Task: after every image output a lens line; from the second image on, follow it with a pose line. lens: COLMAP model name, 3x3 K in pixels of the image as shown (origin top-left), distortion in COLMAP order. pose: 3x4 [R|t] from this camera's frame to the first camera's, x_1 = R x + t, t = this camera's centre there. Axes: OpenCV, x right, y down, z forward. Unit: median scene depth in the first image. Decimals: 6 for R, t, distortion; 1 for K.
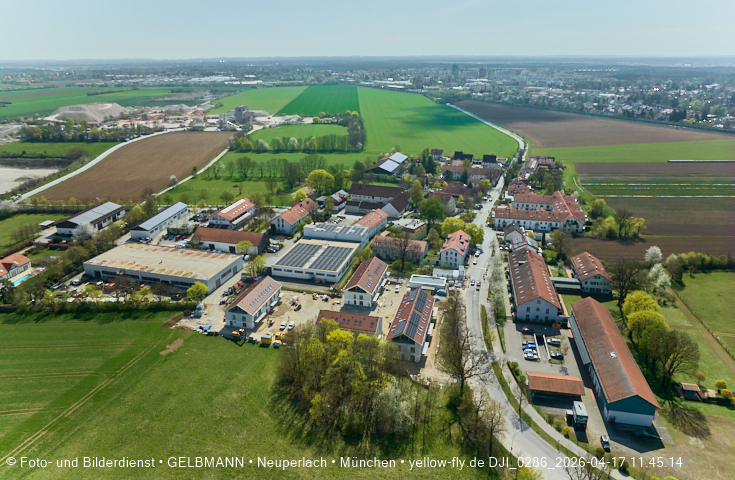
lens RADIAL K [[490.2, 0, 366.9], [0, 490.2, 220.7], [0, 0, 1]] dist [-0.028925, 0.017553]
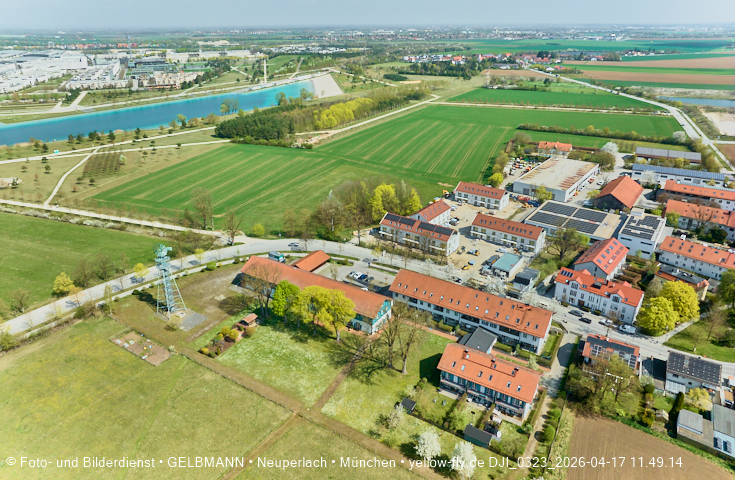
lens RADIAL K [[486.2, 0, 366.7], [0, 486.2, 229.3], [0, 0, 1]] dist [-0.020403, 0.002417]
pose [[-0.363122, 0.375517, -0.852719, 0.899901], [-0.292040, 0.823201, 0.486881, -0.267415], [0.884791, 0.425825, -0.189256, 0.858900]]
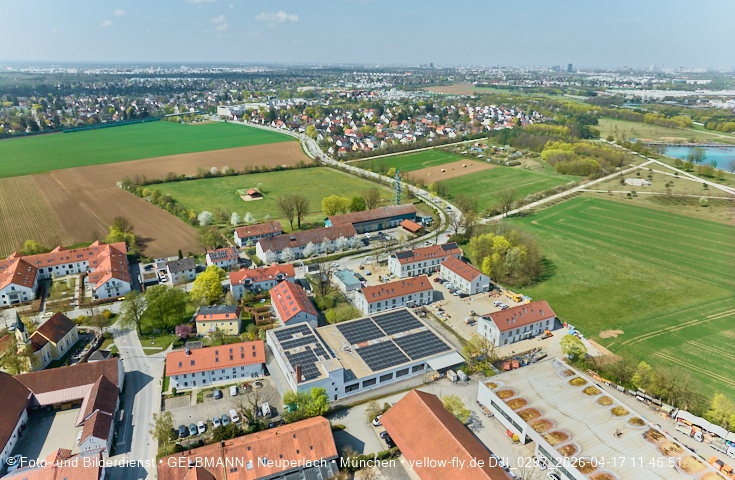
lens RADIAL K [[490.2, 0, 366.9], [0, 490.2, 220.7], [0, 0, 1]] dist [-0.028925, 0.017553]
pose [[-0.653552, -0.231408, 0.720638, -0.561118], [0.241991, 0.838255, 0.488640, -0.427935], [-0.717154, 0.493740, -0.491845, 1.320386]]
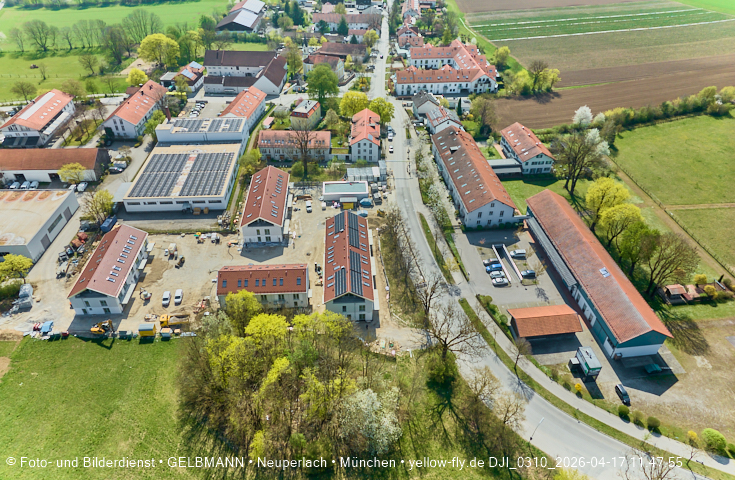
lens RADIAL K [[490.2, 0, 366.9], [0, 490.2, 220.7], [0, 0, 1]] dist [-0.028925, 0.017553]
pose [[0.950853, -0.175802, 0.254897, -0.046087], [0.088984, 0.943613, 0.318866, -0.068935], [-0.296582, -0.280513, 0.912881, 0.251011]]
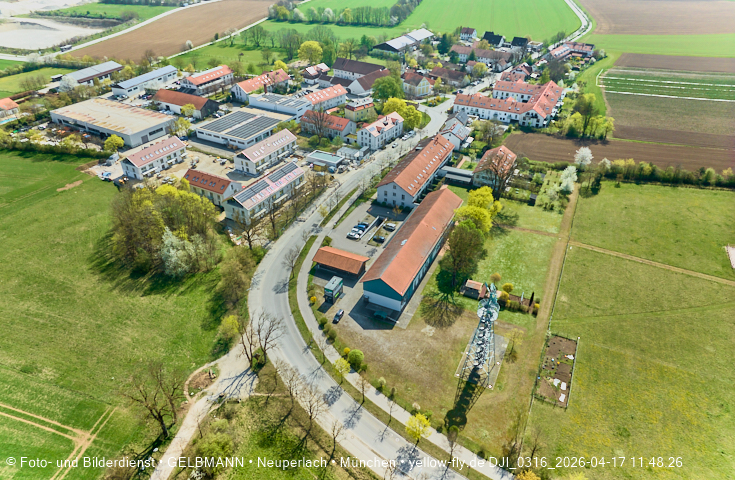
lens RADIAL K [[490.2, 0, 366.9], [0, 490.2, 220.7], [0, 0, 1]] dist [-0.028925, 0.017553]
pose [[0.968254, 0.134012, -0.211011, 0.411276], [-0.082099, 0.967807, 0.237926, 0.002505], [0.236103, -0.213049, 0.948085, 0.033767]]
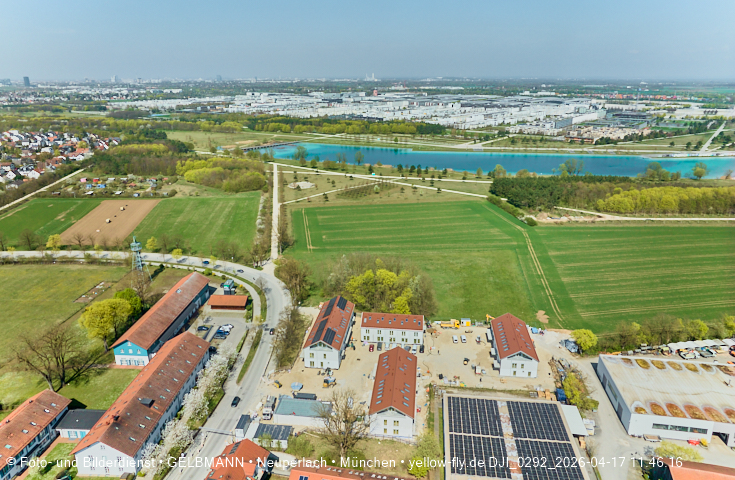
lens RADIAL K [[490.2, 0, 366.9], [0, 490.2, 220.7], [0, 0, 1]] dist [-0.028925, 0.017553]
pose [[-0.990681, 0.047070, -0.127813, 0.105797], [-0.035601, 0.816282, 0.576555, -0.423682], [0.131470, 0.575732, -0.807000, 1.302384]]
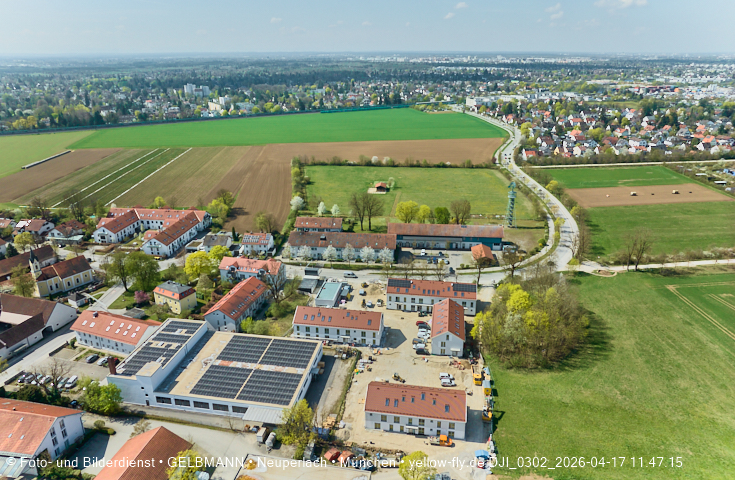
lens RADIAL K [[490.2, 0, 366.9], [0, 490.2, 220.7], [0, 0, 1]] dist [-0.028925, 0.017553]
pose [[-0.092679, -0.319805, 0.942940, -0.655914], [0.324868, 0.885479, 0.332247, -0.257078], [-0.941207, 0.337124, 0.021829, 0.816480]]
